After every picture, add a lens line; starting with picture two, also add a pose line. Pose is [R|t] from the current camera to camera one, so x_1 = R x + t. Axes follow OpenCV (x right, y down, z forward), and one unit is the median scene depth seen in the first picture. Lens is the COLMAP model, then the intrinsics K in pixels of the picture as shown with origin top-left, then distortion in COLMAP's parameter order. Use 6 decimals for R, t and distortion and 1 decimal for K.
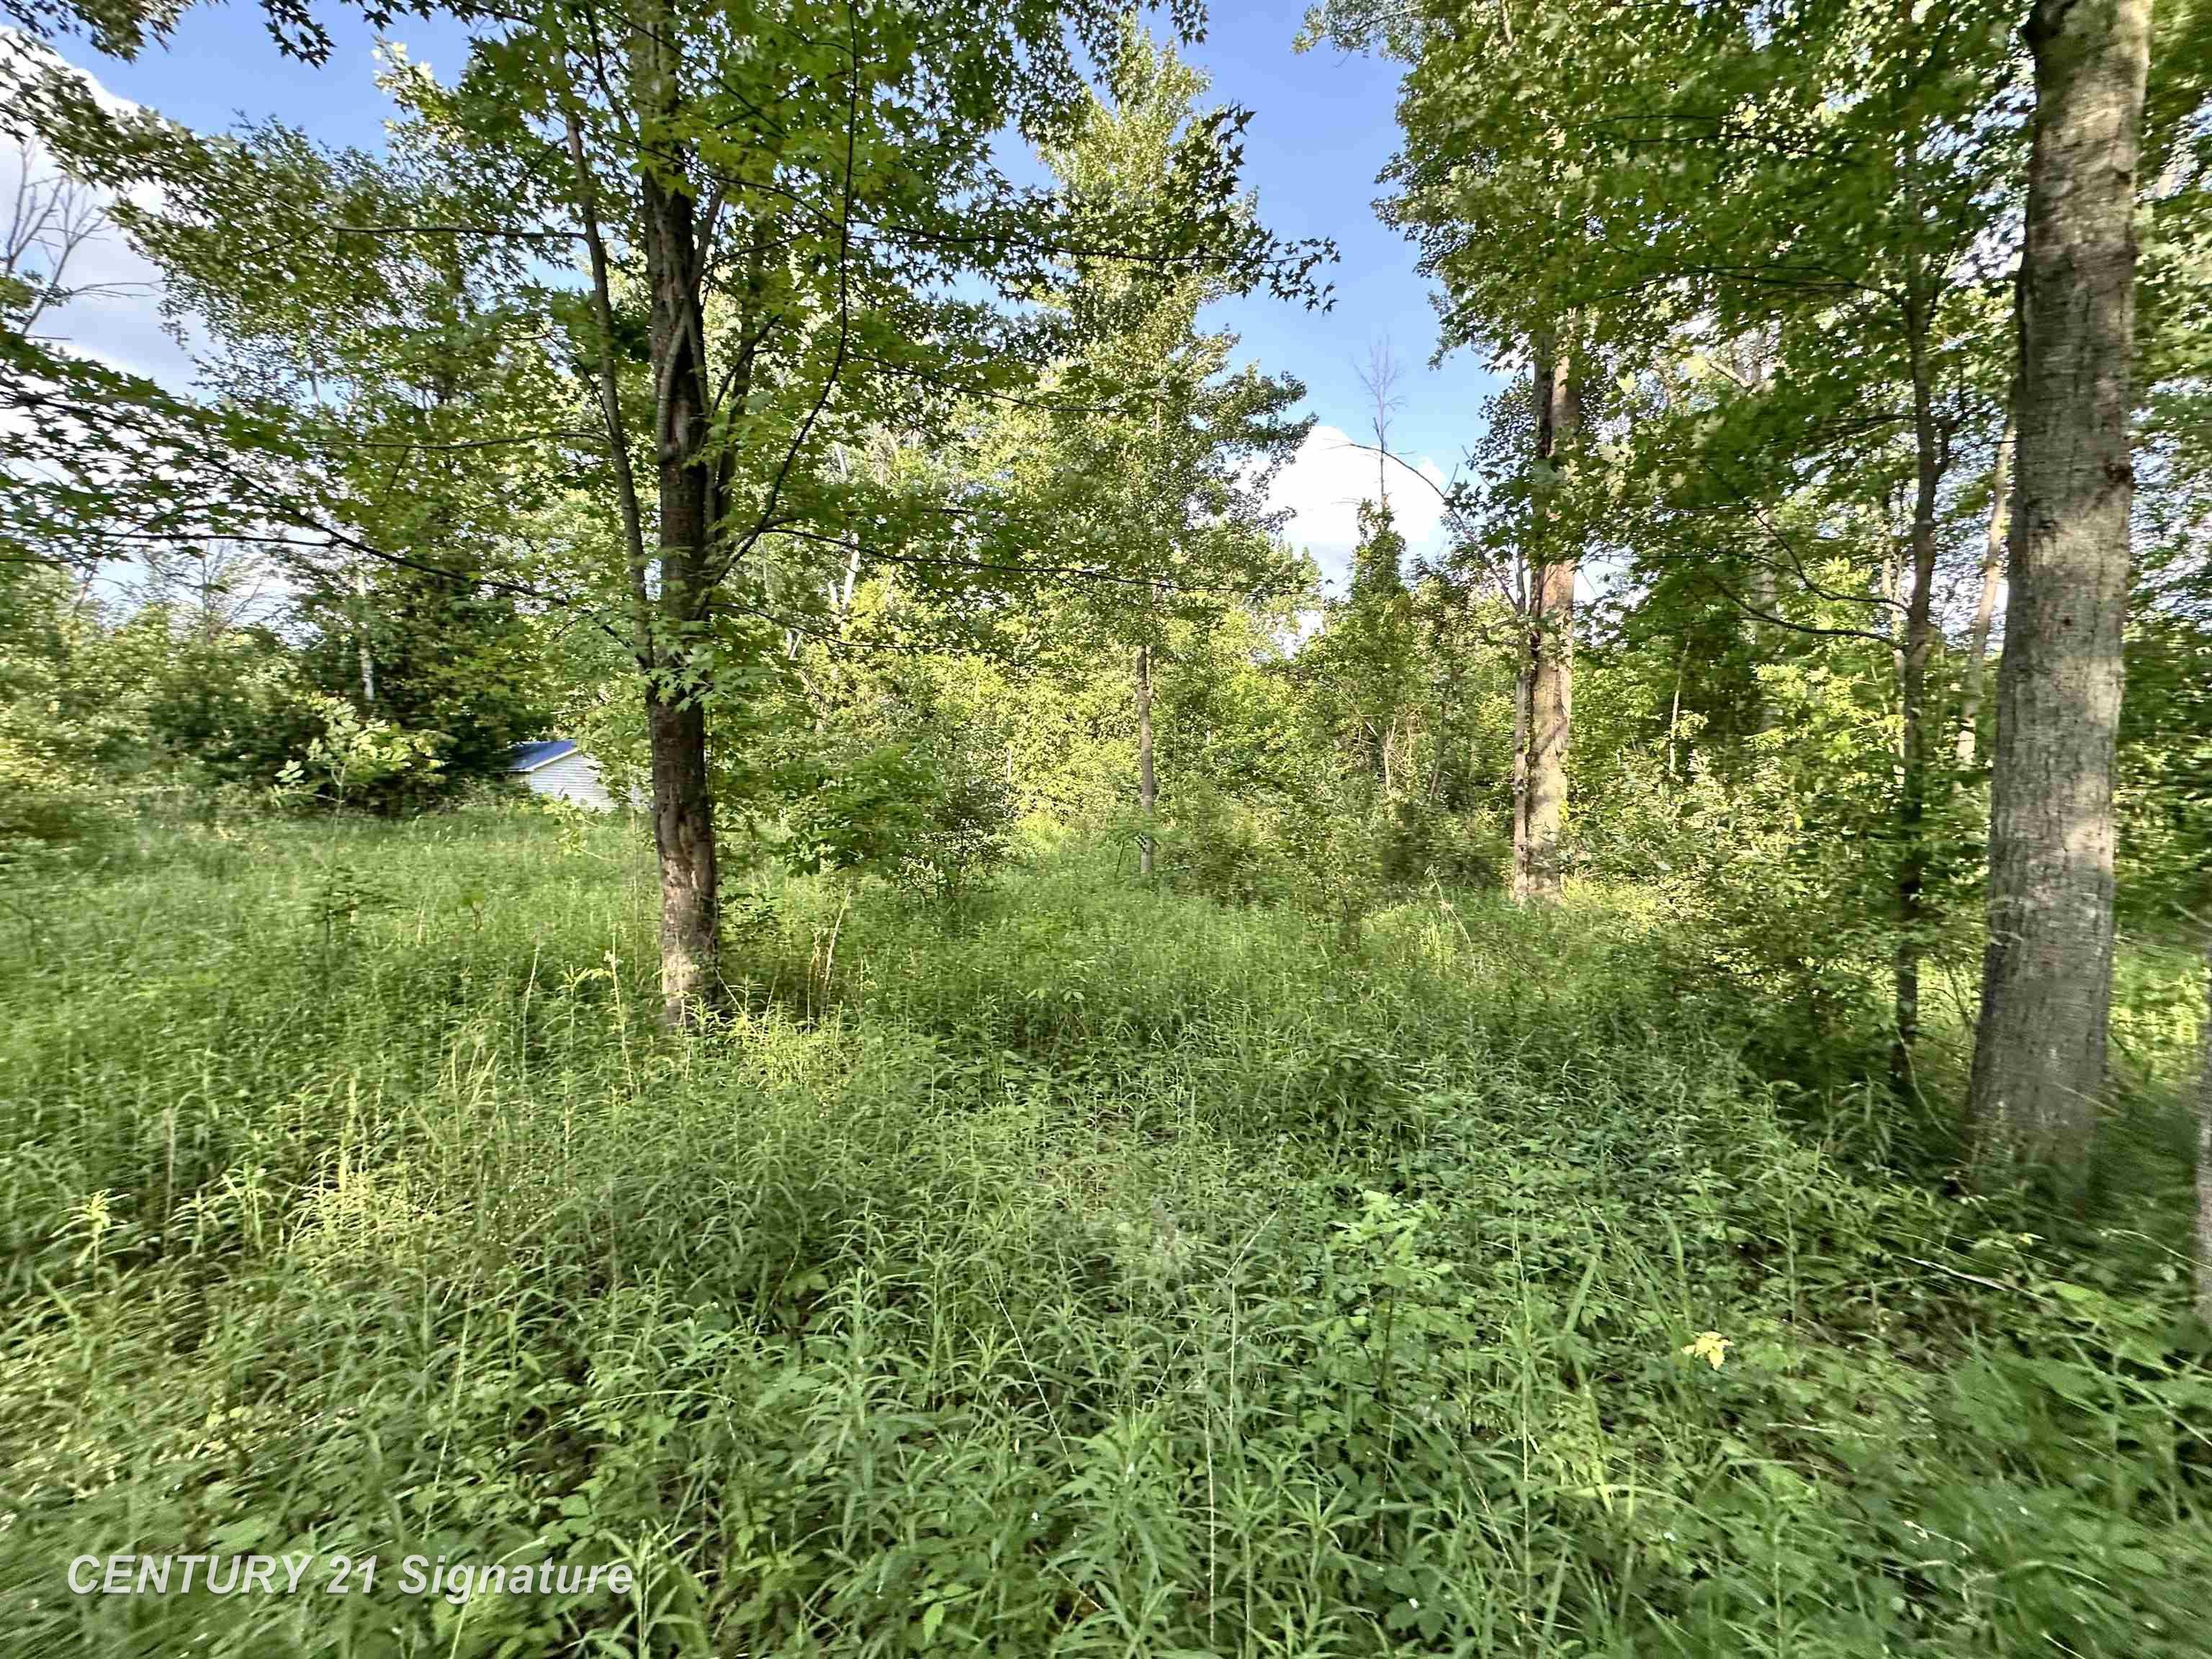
lens RADIAL K [[878.1, 0, 1094.0], [0, 878.1, 822.8], [0, 0, 1]] dist [-0.000644, 0.000256]
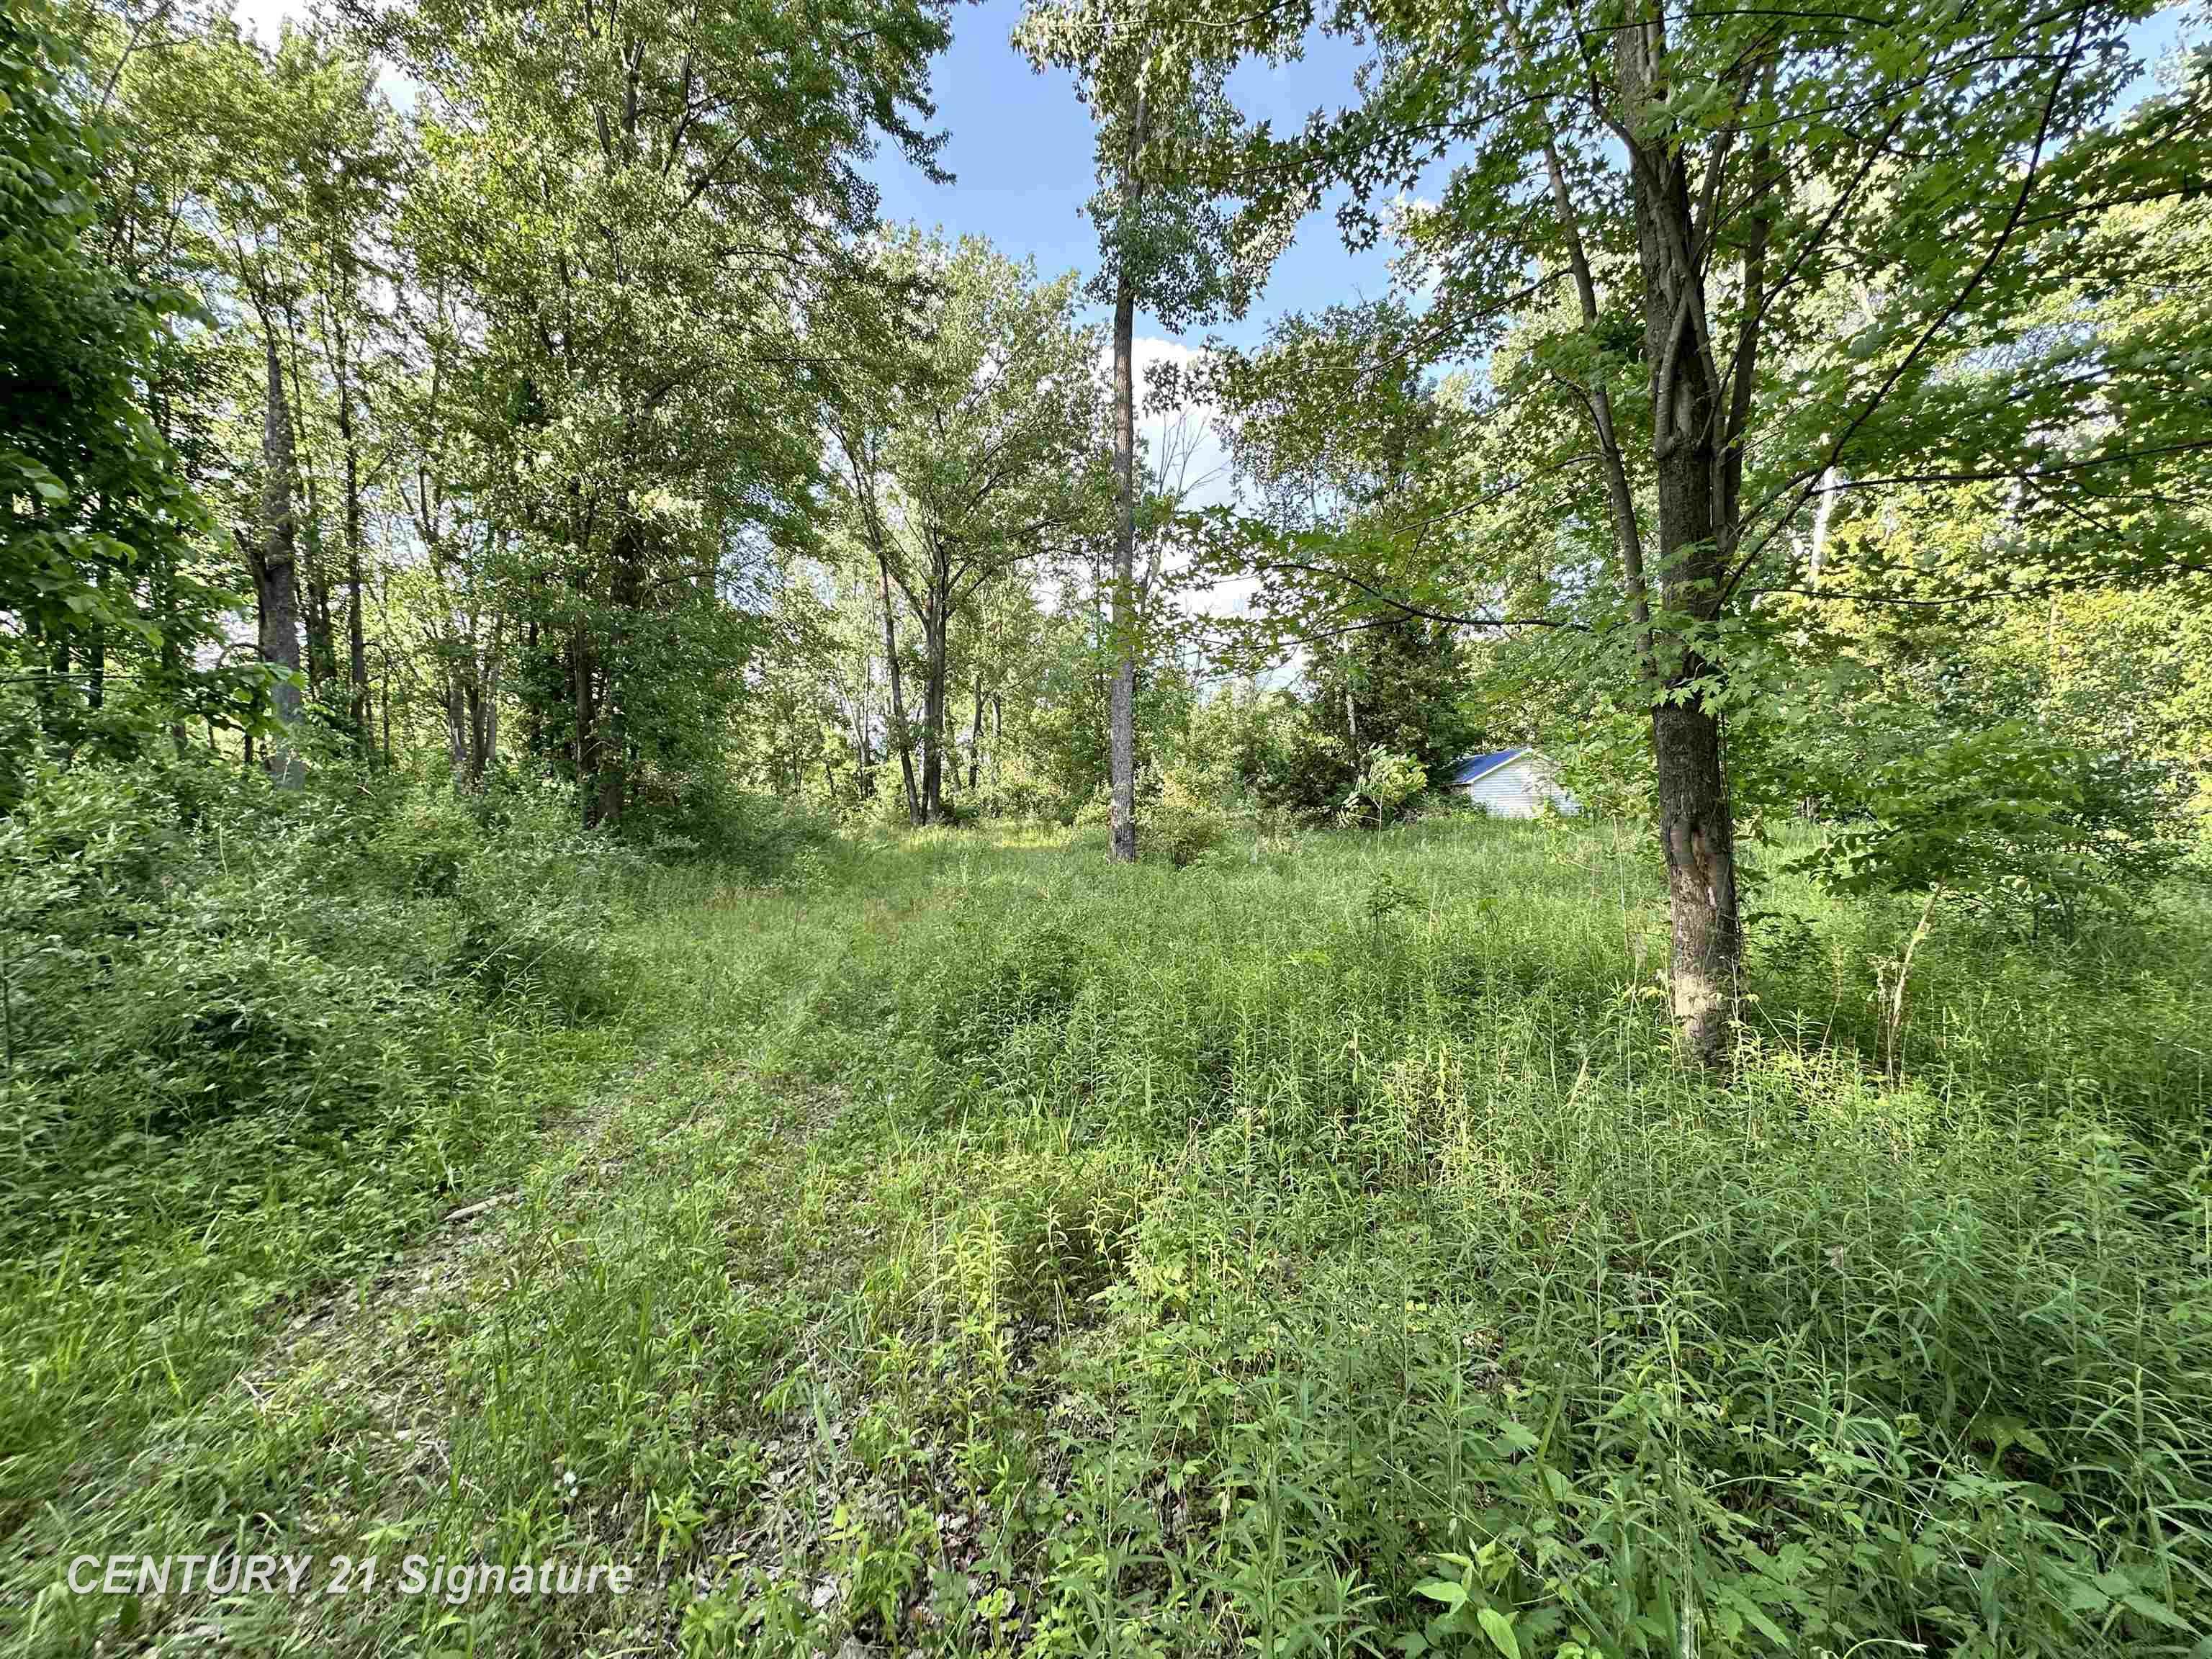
lens RADIAL K [[873.6, 0, 1102.1], [0, 873.6, 819.2], [0, 0, 1]] dist [0.000381, 0.000098]
pose [[0.585660, -0.028324, -0.810061, -0.062894], [0.021780, 0.999578, -0.019204, -0.008381], [0.810264, -0.006397, 0.586030, -0.040917]]
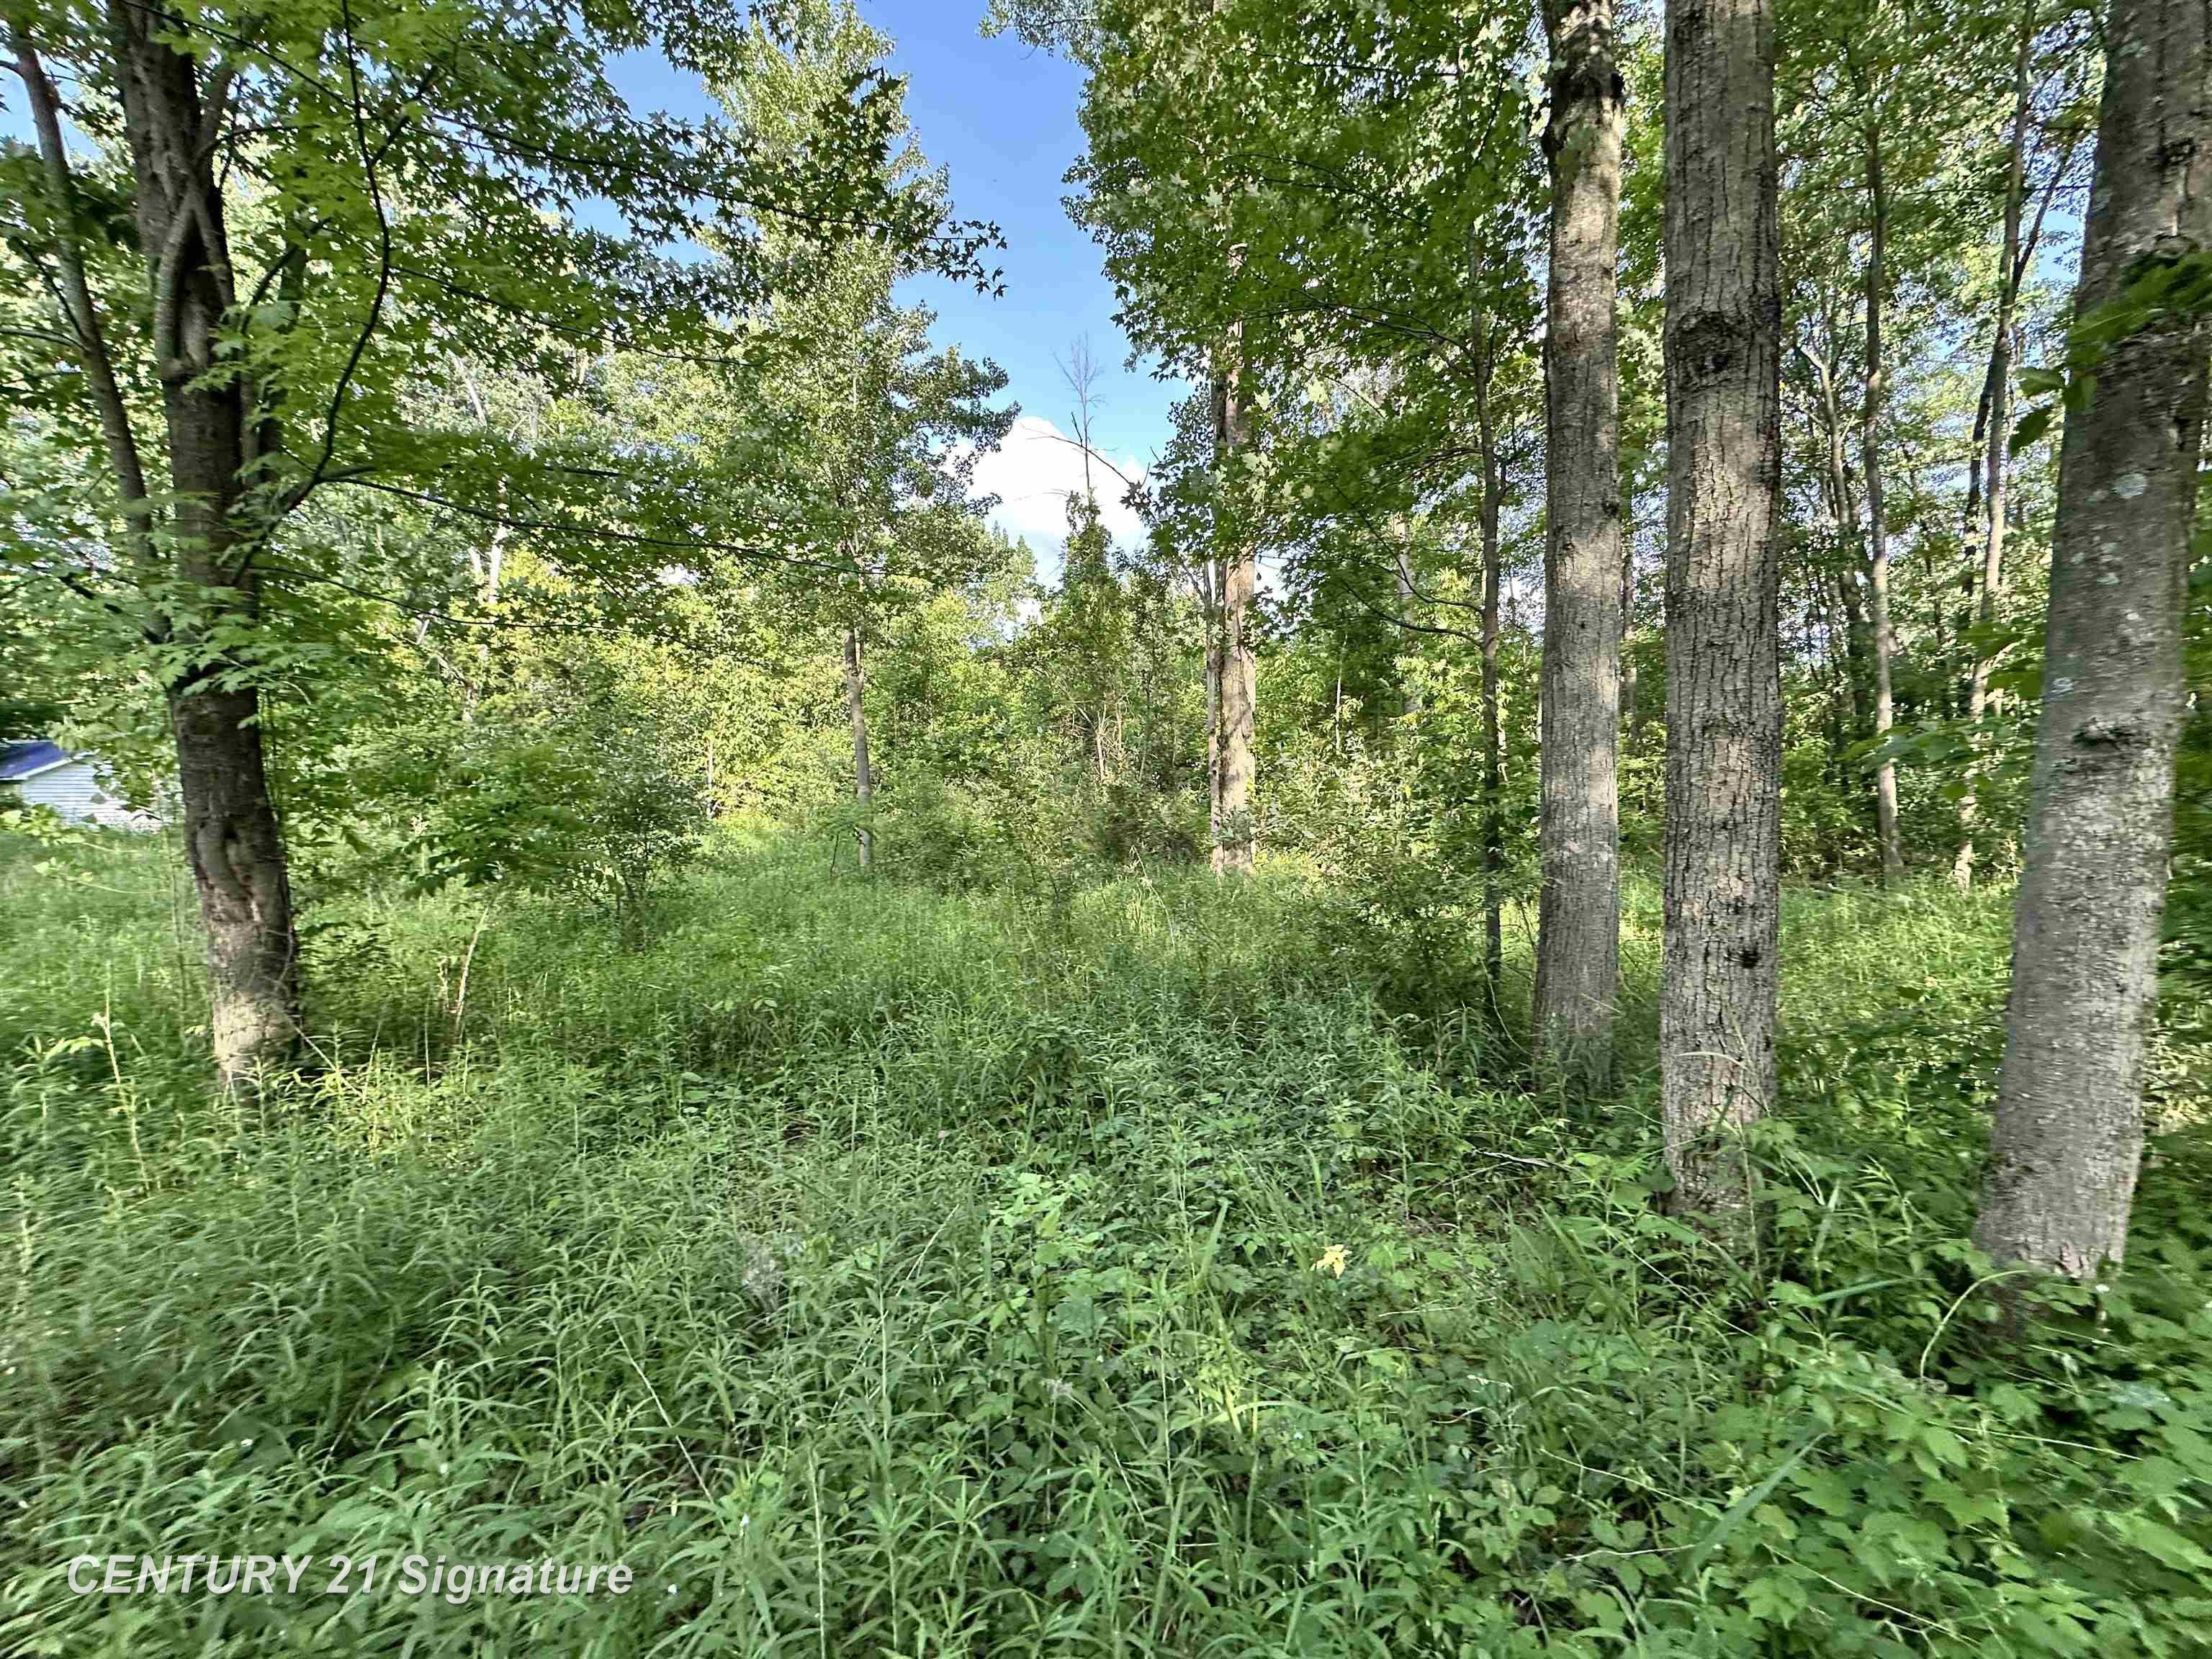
lens RADIAL K [[878.1, 0, 1102.0], [0, 878.1, 821.6], [0, 0, 1]] dist [-0.000059, 0.000065]
pose [[0.954361, -0.043791, 0.295426, 0.038723], [0.039570, 0.999012, 0.020251, -0.001506], [-0.296021, -0.007637, 0.955151, 0.002315]]
